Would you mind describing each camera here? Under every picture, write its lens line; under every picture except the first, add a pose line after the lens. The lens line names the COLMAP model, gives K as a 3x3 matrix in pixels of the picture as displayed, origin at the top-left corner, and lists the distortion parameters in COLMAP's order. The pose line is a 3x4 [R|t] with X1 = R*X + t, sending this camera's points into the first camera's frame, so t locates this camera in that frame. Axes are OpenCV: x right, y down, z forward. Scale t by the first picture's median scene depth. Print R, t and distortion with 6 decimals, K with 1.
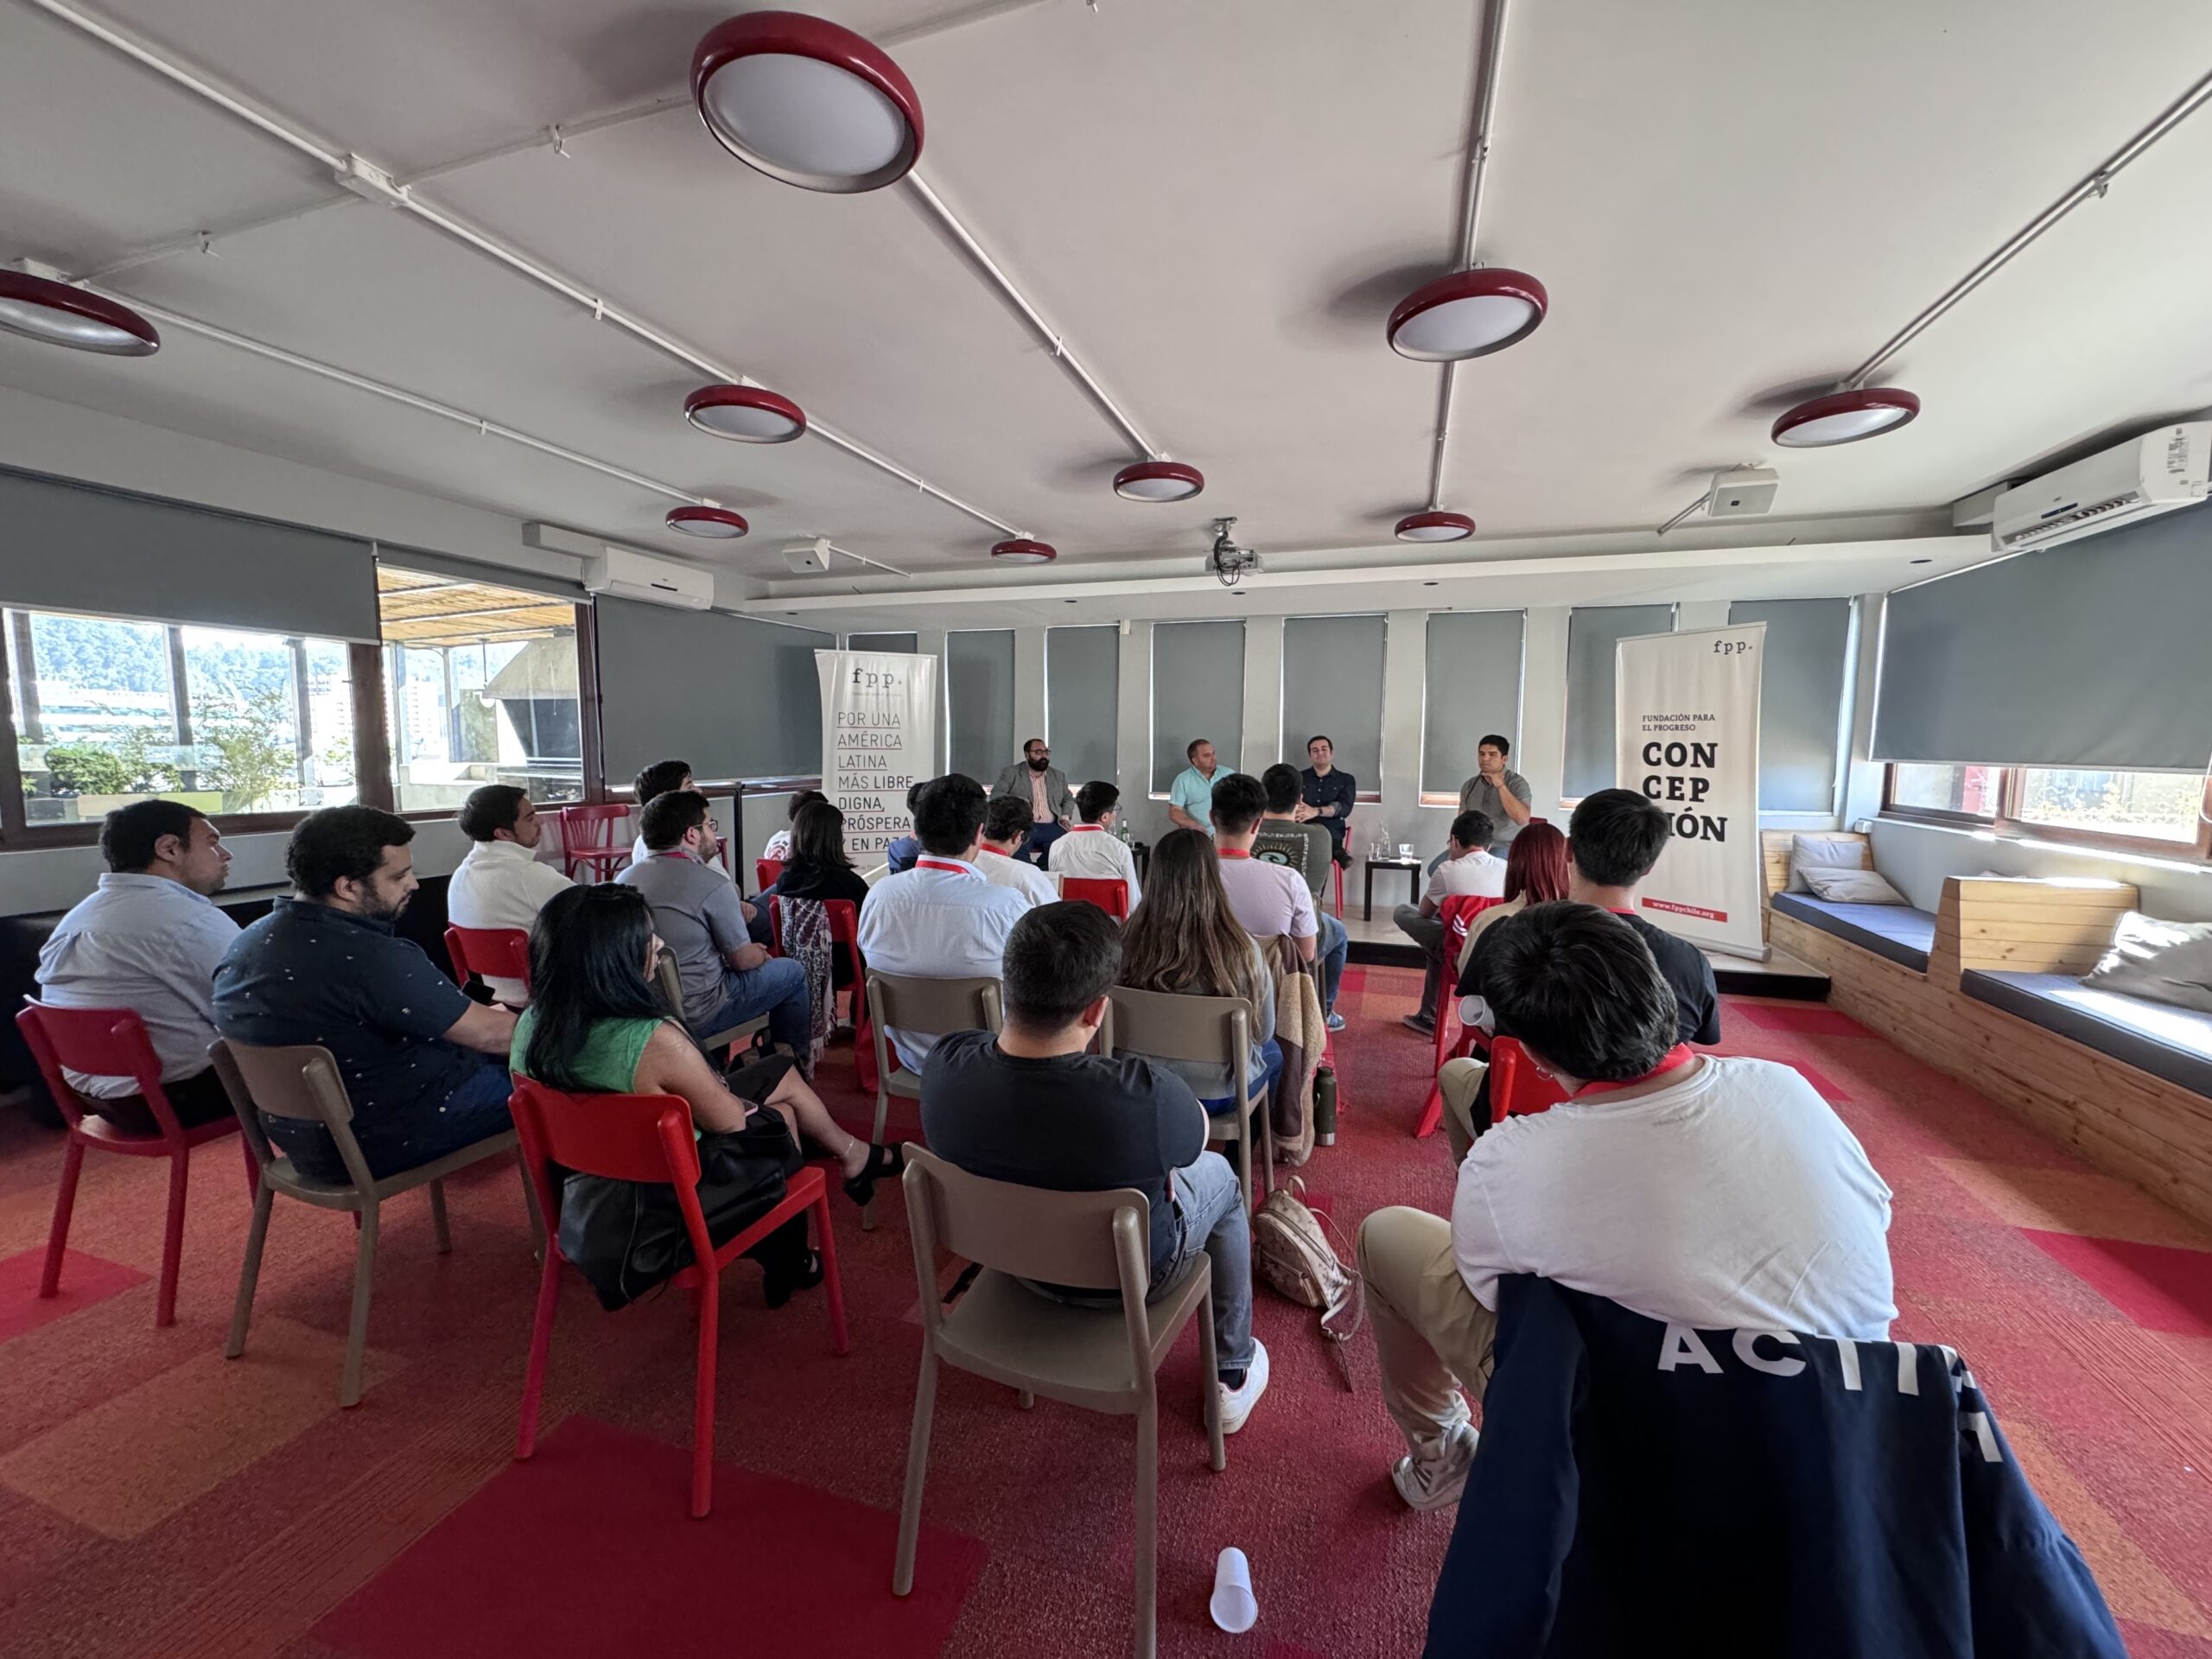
lens RADIAL K [[874.6, 0, 1103.2], [0, 874.6, 827.5], [0, 0, 1]] dist [0.009070, 0.000142]
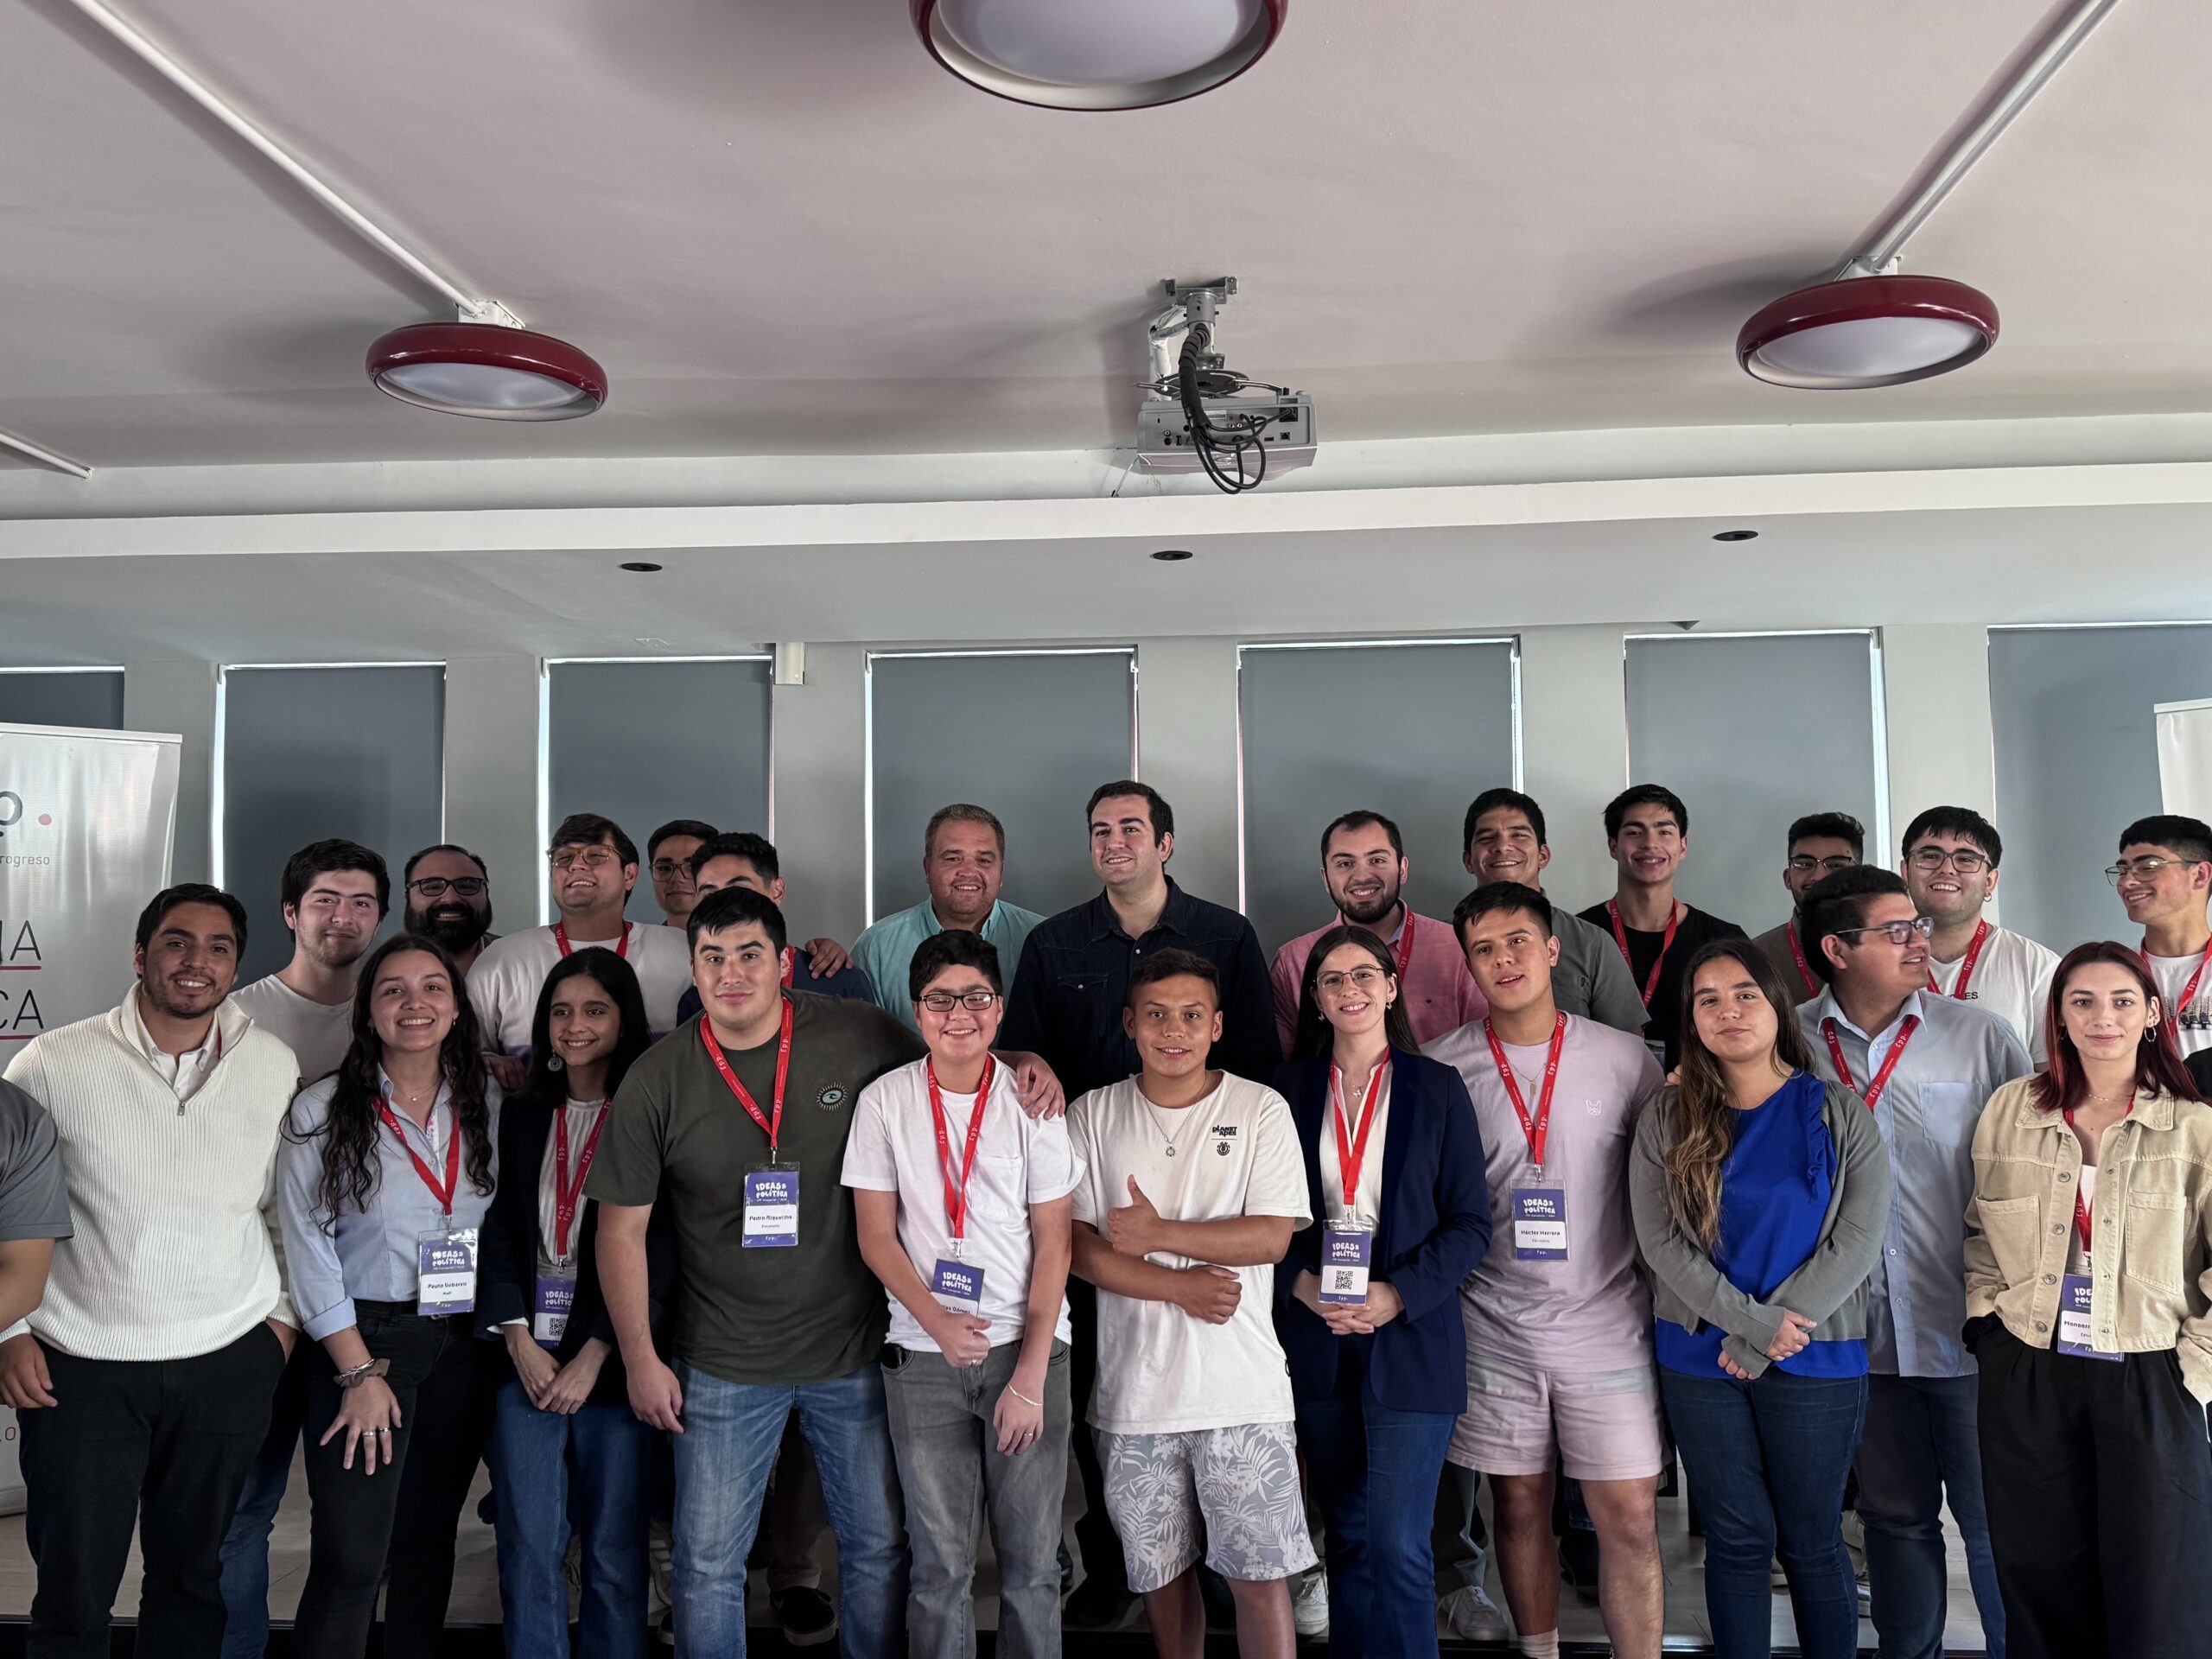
lens RADIAL K [[1883.6, 0, 1124.5], [0, 1883.6, 820.1], [0, 0, 1]] dist [0.085087, -0.003389]
pose [[0.970466, 0.000026, 0.241238, -0.038142], [0.039674, 0.986366, -0.159710, -0.056567], [-0.237953, 0.164564, 0.957234, 0.356842]]
